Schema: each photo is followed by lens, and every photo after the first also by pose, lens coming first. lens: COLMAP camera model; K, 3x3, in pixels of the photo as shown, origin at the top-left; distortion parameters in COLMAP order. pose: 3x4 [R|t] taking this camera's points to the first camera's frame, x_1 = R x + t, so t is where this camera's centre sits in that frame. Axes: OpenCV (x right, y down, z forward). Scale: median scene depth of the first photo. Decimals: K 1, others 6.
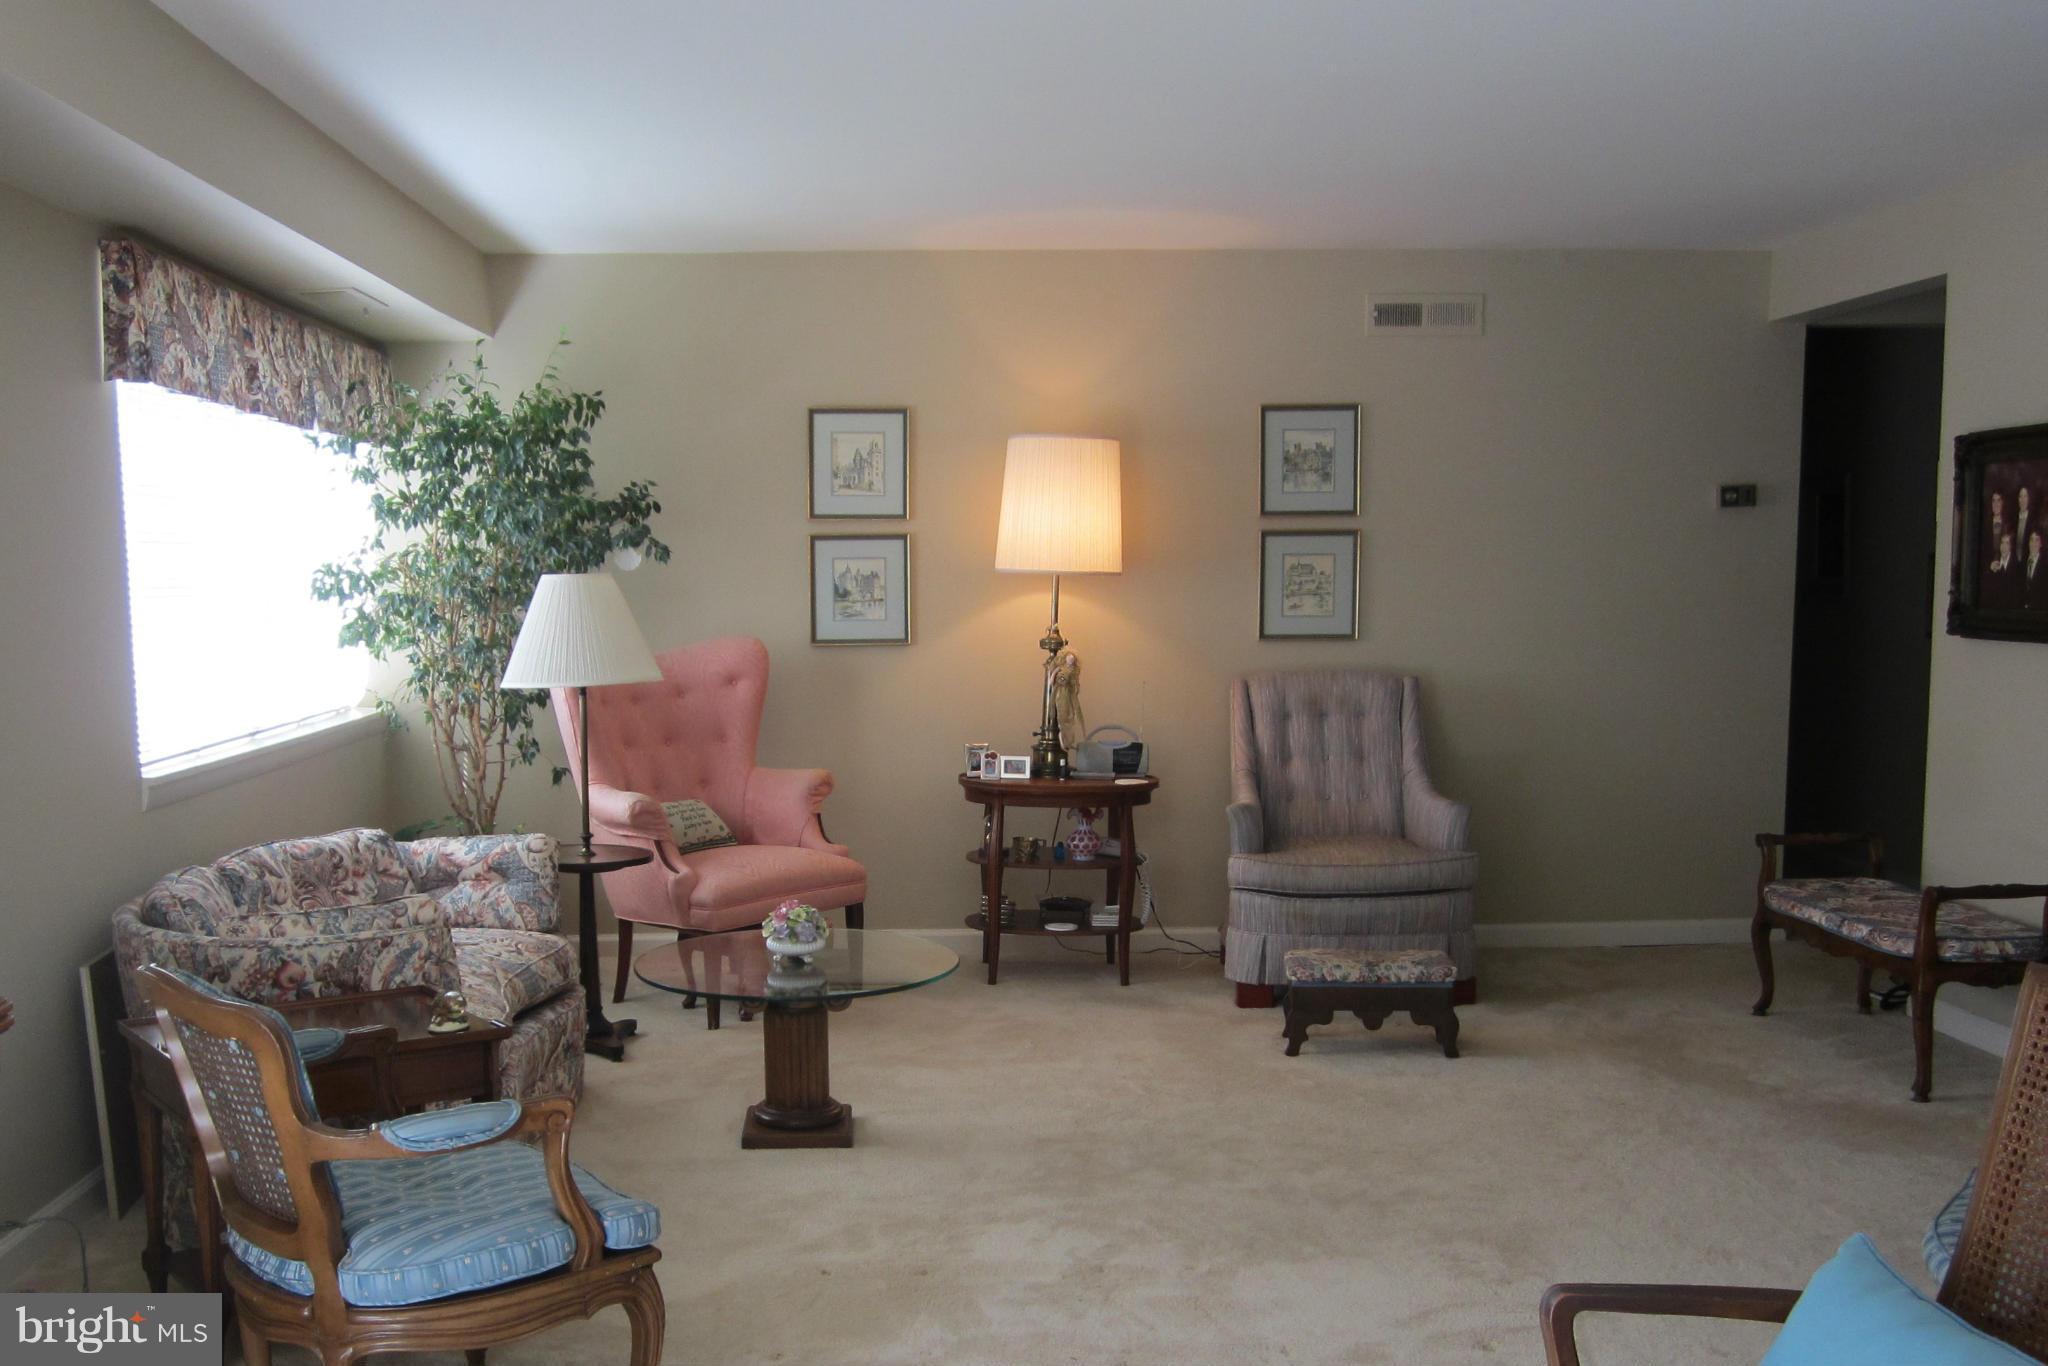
lens RADIAL K [[2199.5, 0, 952.7], [0, 2199.5, 818.3], [0, 0, 1]] dist [0.016453, 0.000000]
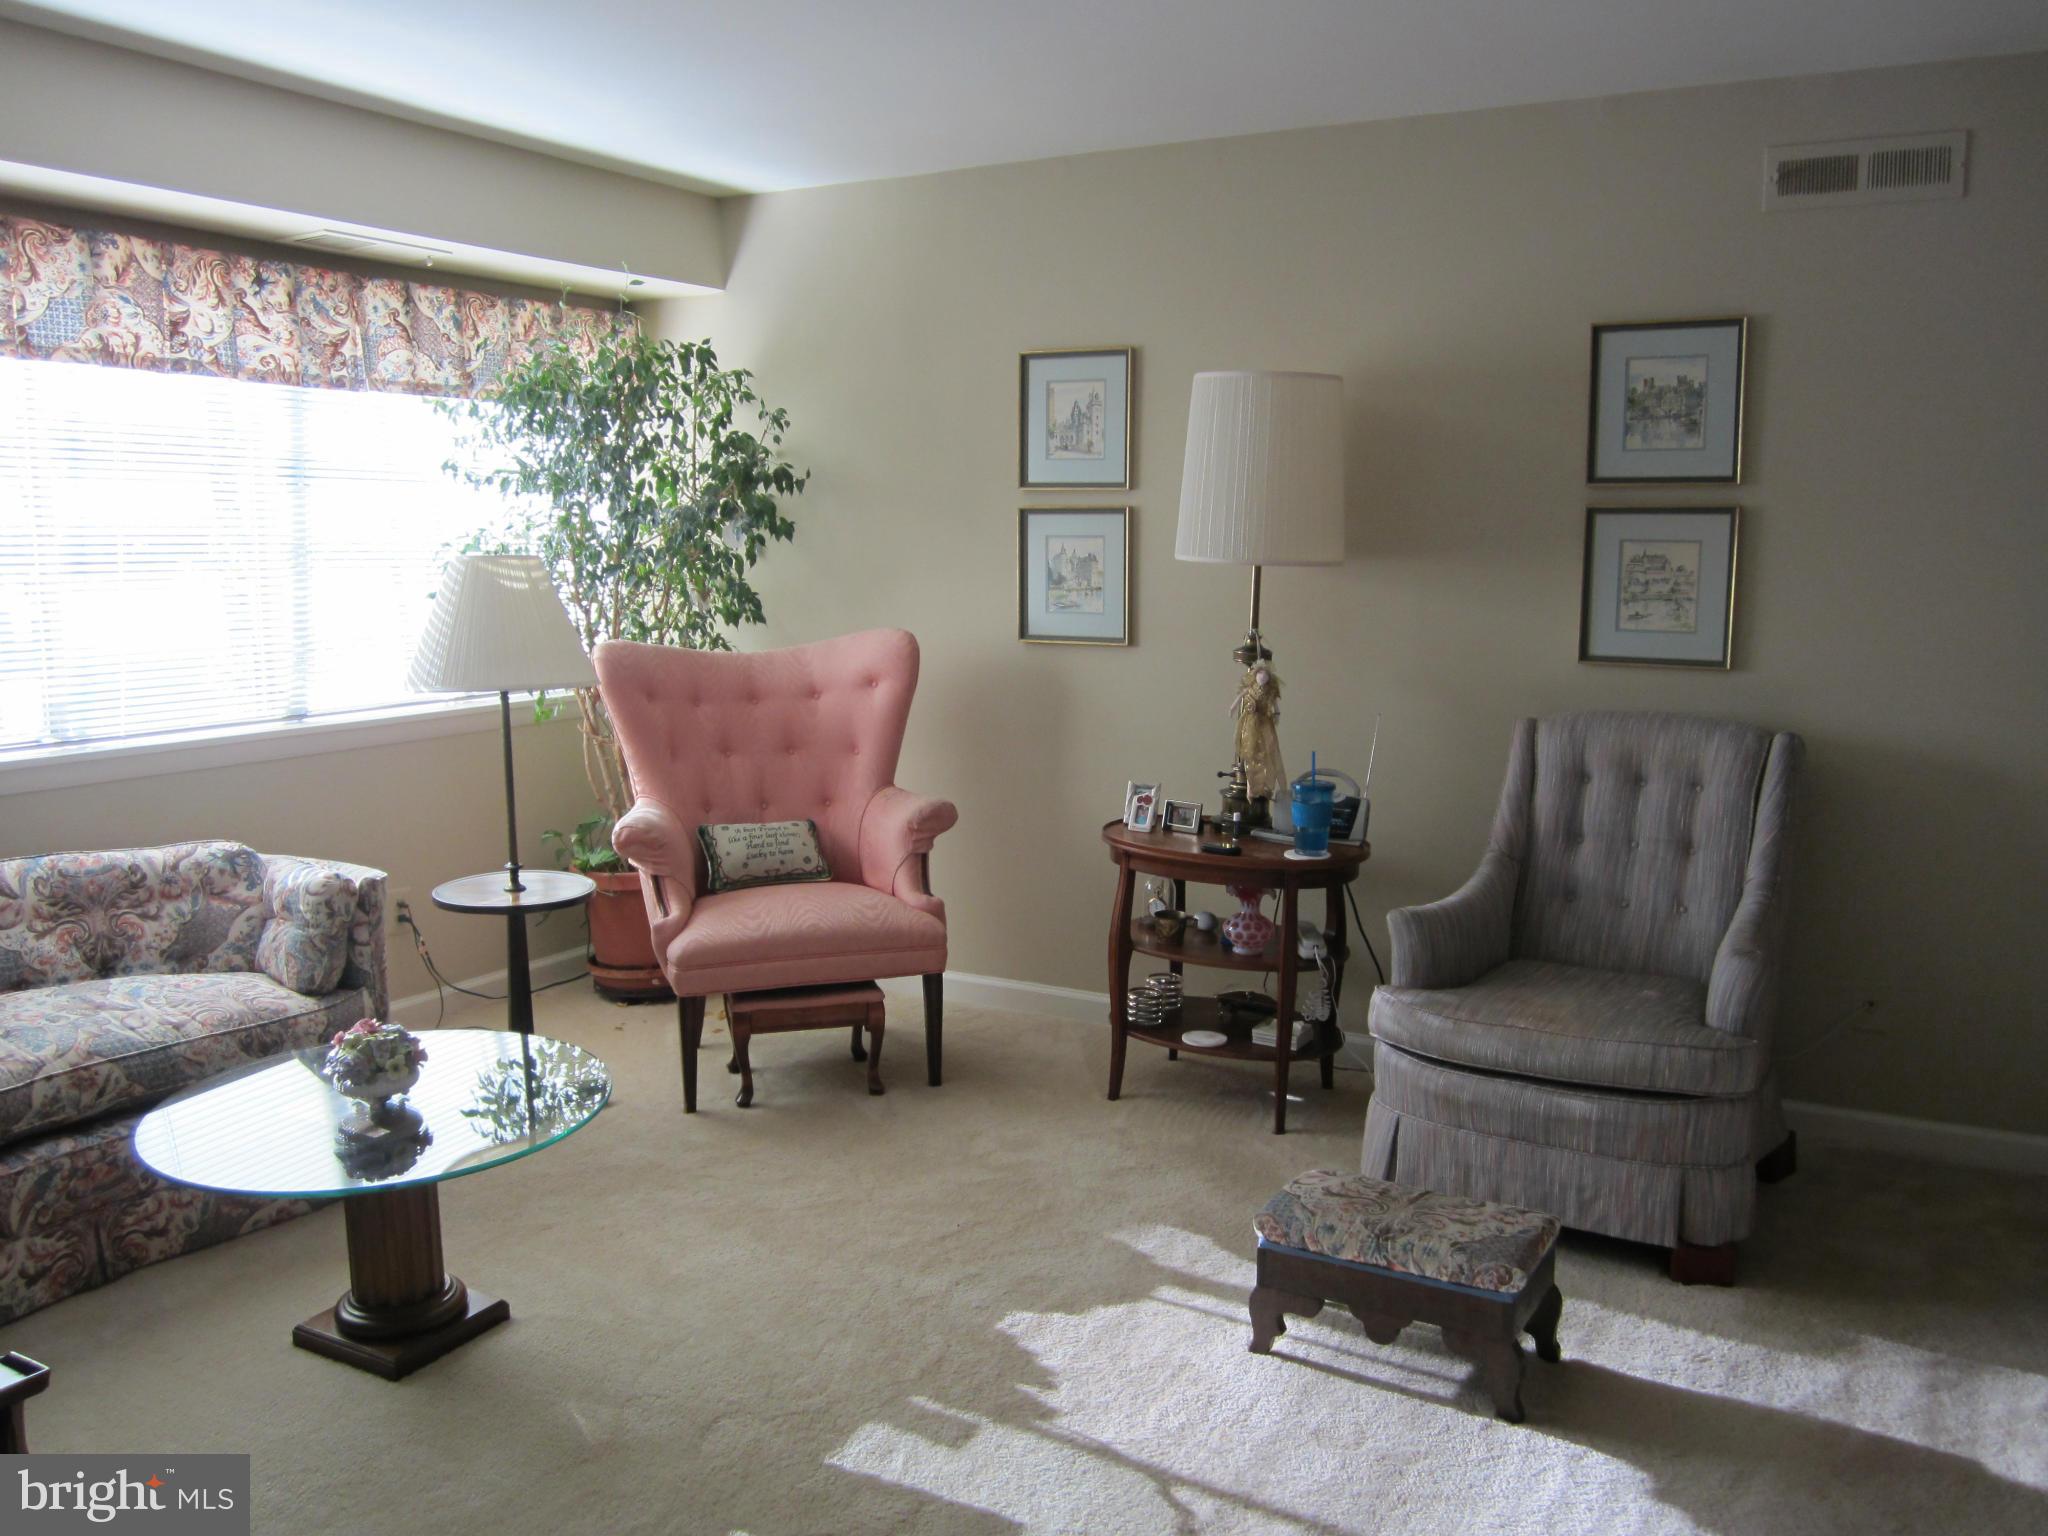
lens RADIAL K [[1691.2, 0, 1019.9], [0, 1691.2, 769.9], [0, 0, 1]] dist [-0.043645, 0.011172]
pose [[0.854862, 0.083629, -0.512071, 0.267624], [-0.071341, 0.996497, 0.043646, -0.058588], [0.513927, -0.000780, 0.857833, 0.457661]]
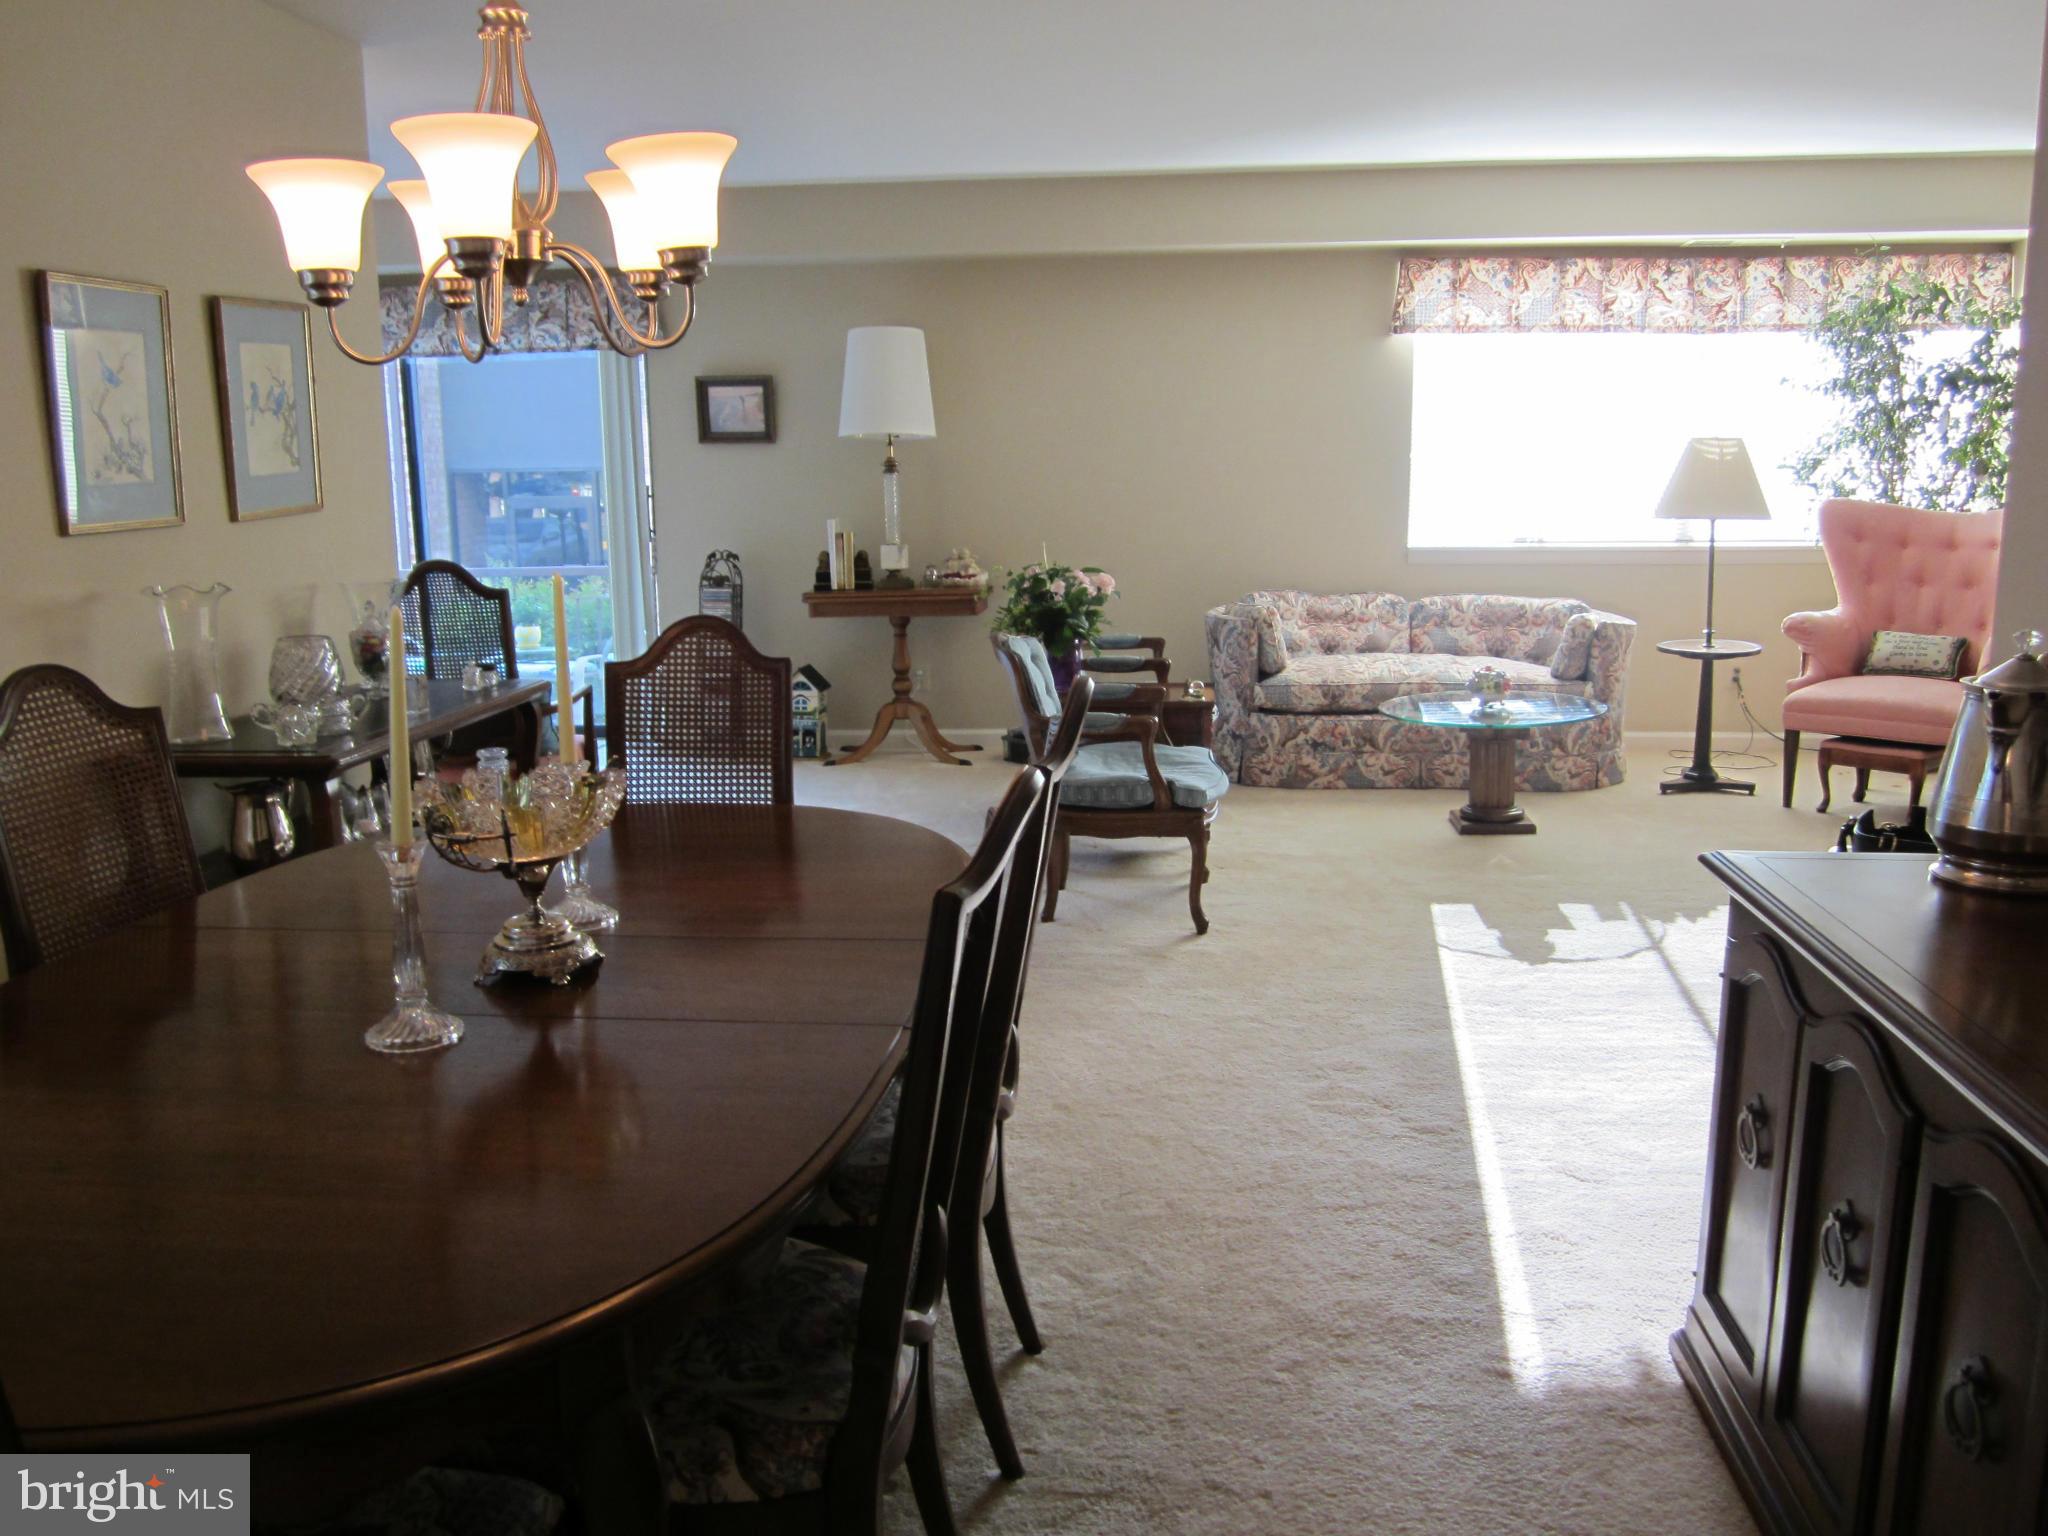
lens RADIAL K [[1691.2, 0, 1025.6], [0, 1691.2, 772.1], [0, 0, 1]] dist [-0.043645, 0.011172]
pose [[-0.115617, 0.205558, -0.971792, 0.751174], [-0.102625, 0.970645, 0.217525, -0.075117], [0.987978, 0.124880, -0.091128, 0.572964]]
